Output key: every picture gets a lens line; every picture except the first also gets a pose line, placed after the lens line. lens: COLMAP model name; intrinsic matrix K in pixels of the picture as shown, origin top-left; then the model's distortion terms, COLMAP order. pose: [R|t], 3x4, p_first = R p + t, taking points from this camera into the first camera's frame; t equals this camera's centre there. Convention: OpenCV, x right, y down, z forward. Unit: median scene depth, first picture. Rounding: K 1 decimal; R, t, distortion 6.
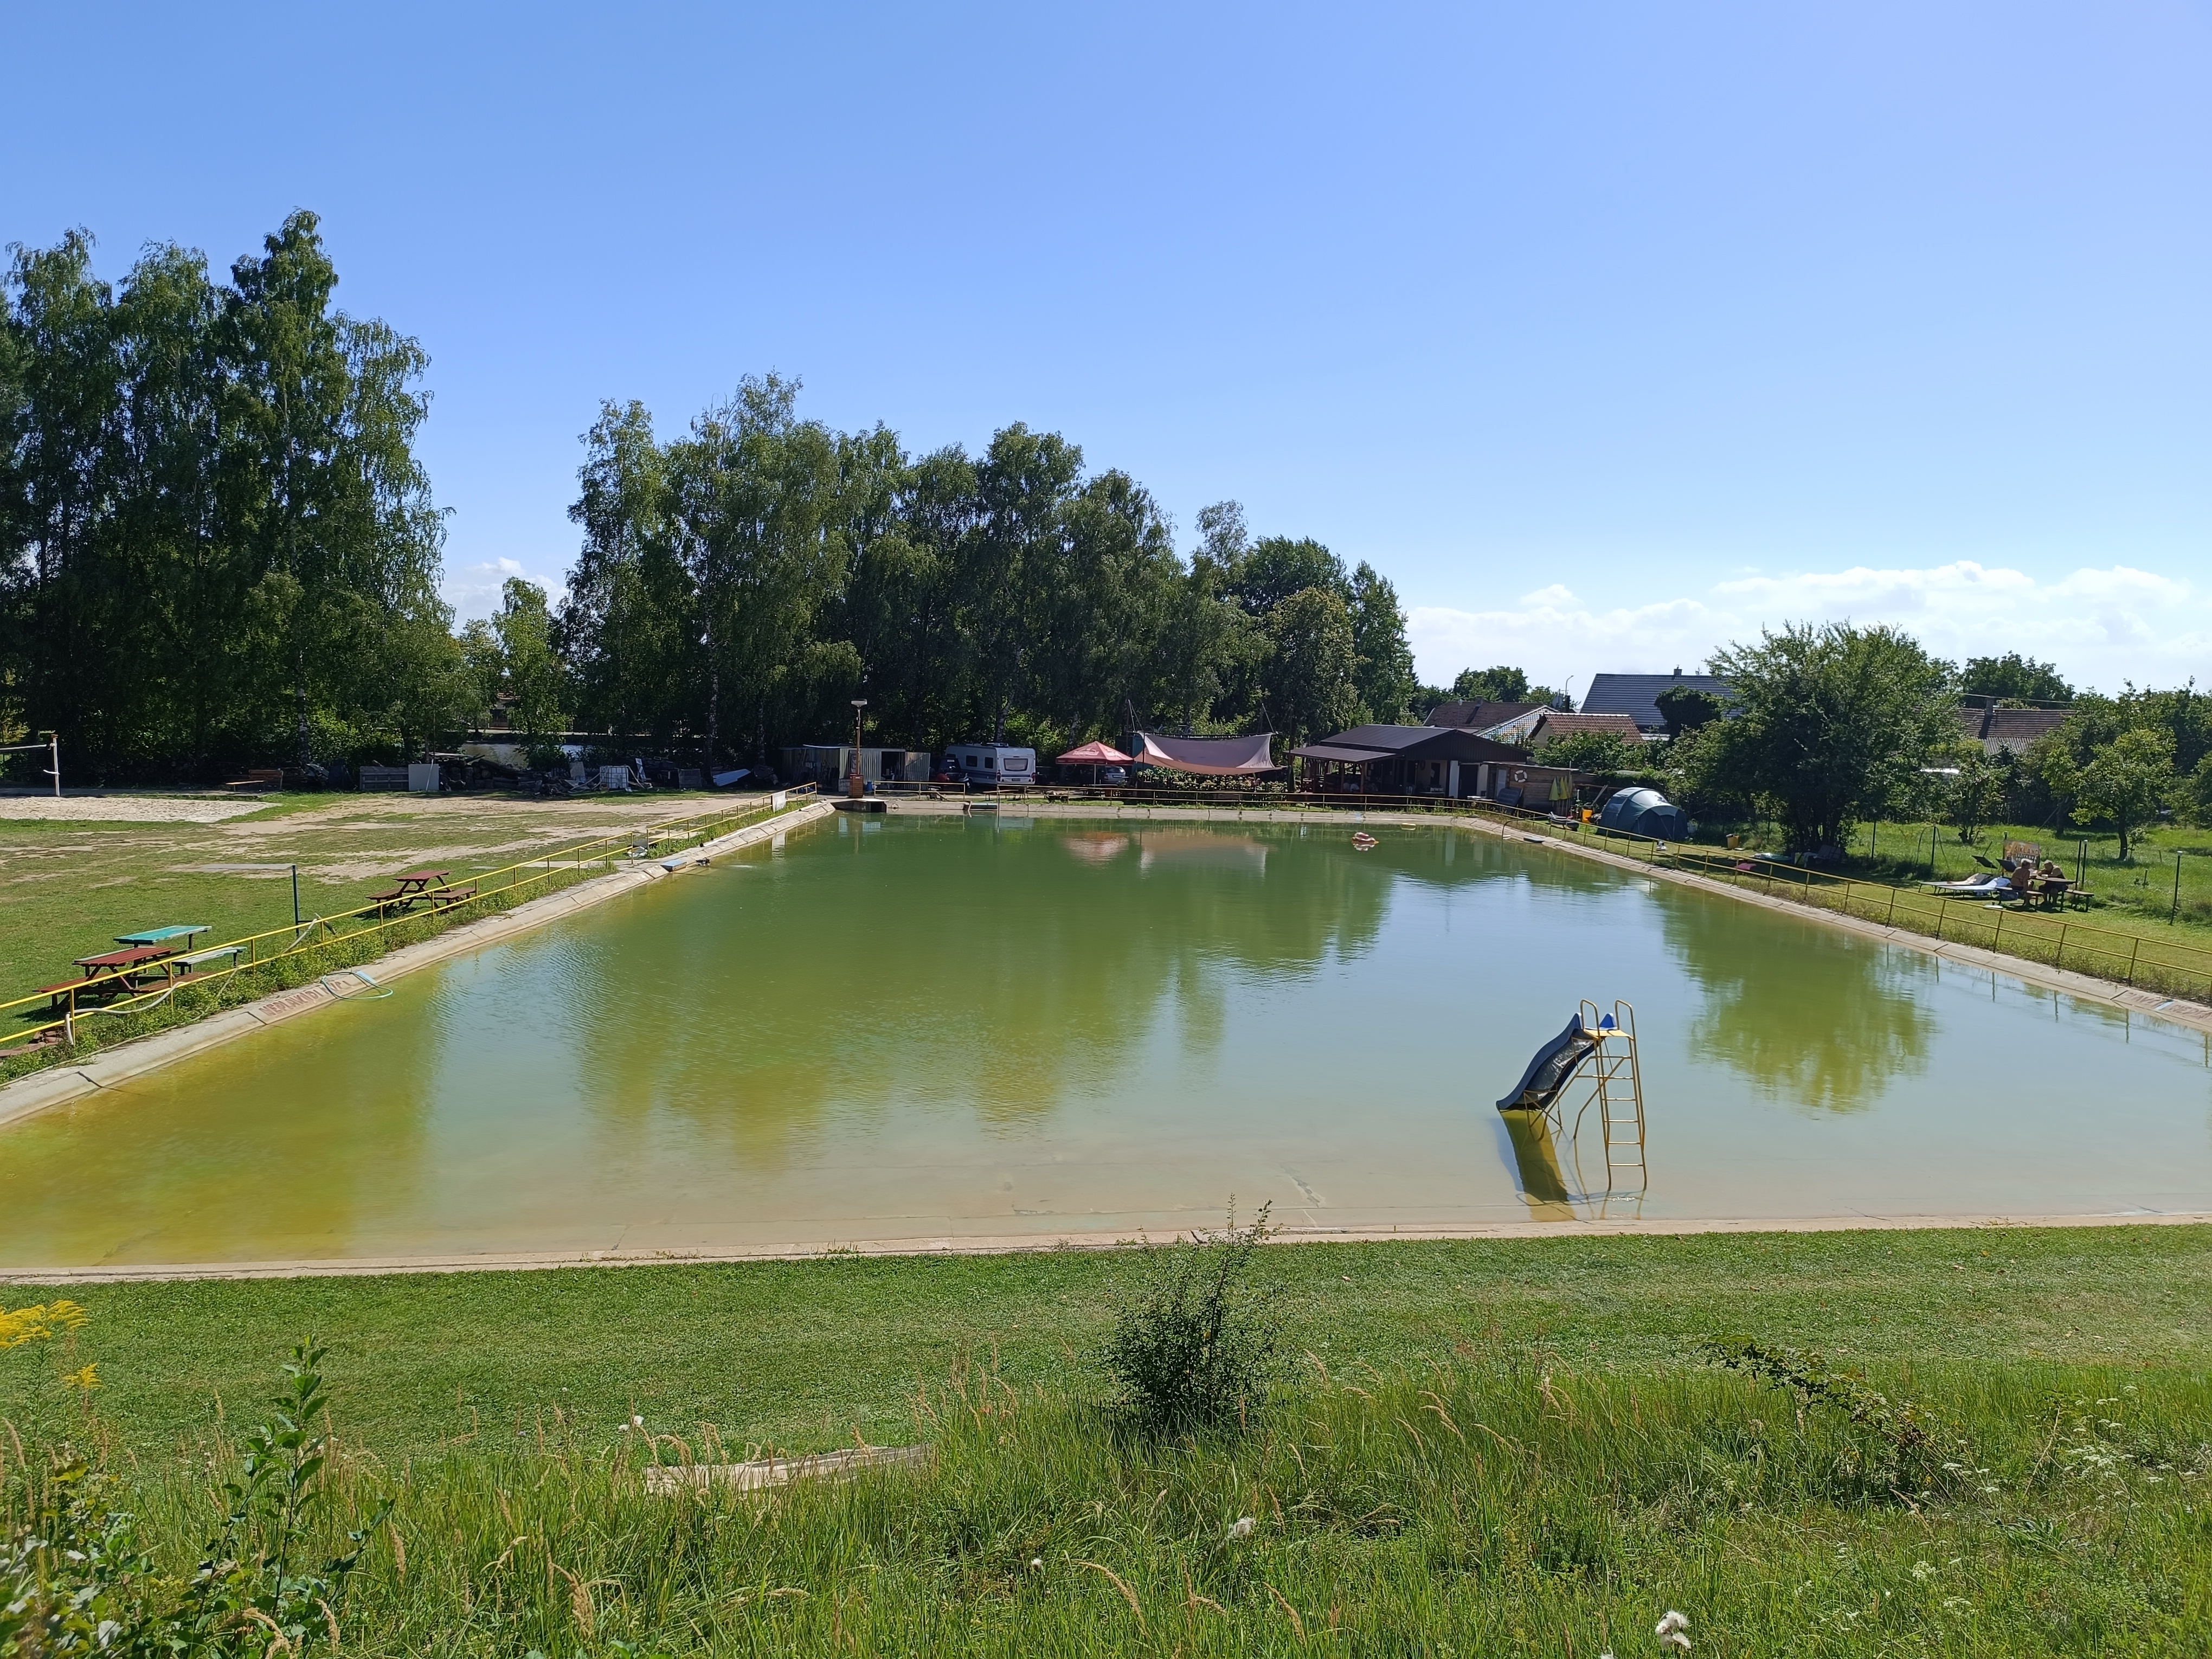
lens RADIAL K [[1557.1, 0, 1113.2], [0, 1557.1, 844.2], [0, 0, 1]] dist [0.003287, -0.011619]
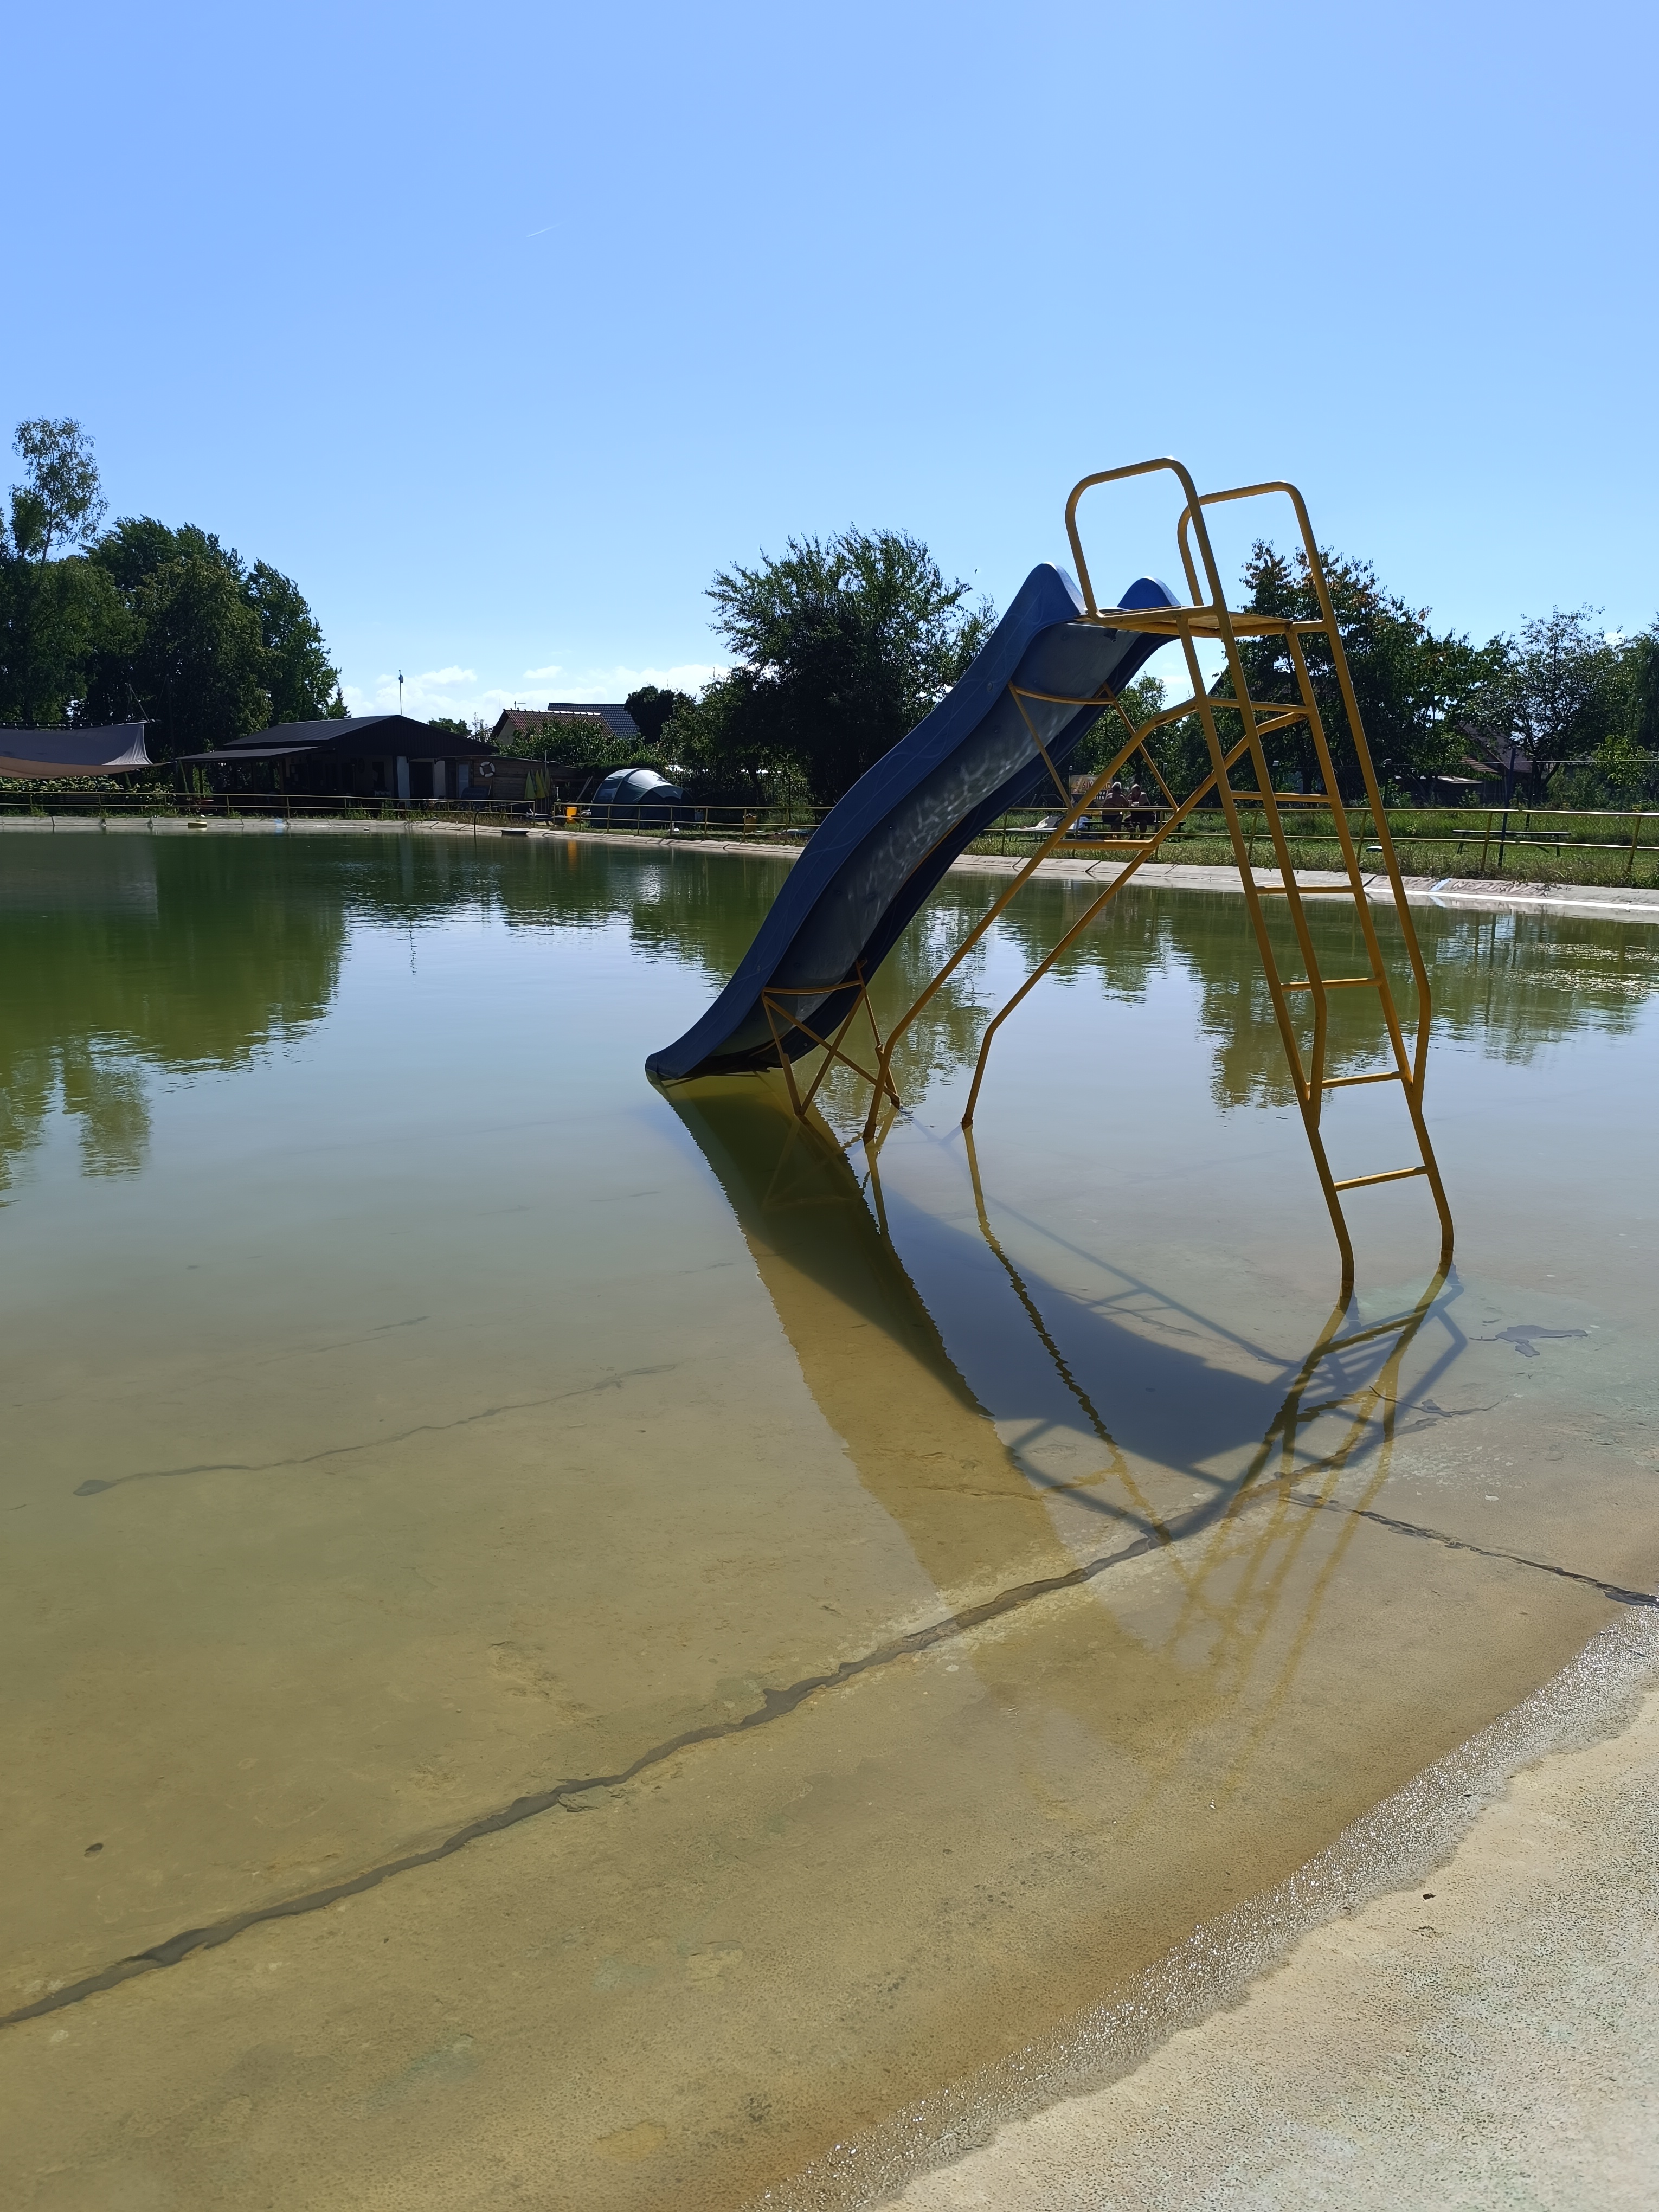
lens RADIAL K [[1557.1, 0, 825.9], [0, 1557.1, 1119.7], [0, 0, 1]] dist [0.003287, -0.011619]
pose [[0.886294, -0.122558, 0.446612, 0.036211], [0.069029, 0.988536, 0.134285, 0.038519], [-0.457950, -0.088187, 0.884593, 0.194111]]
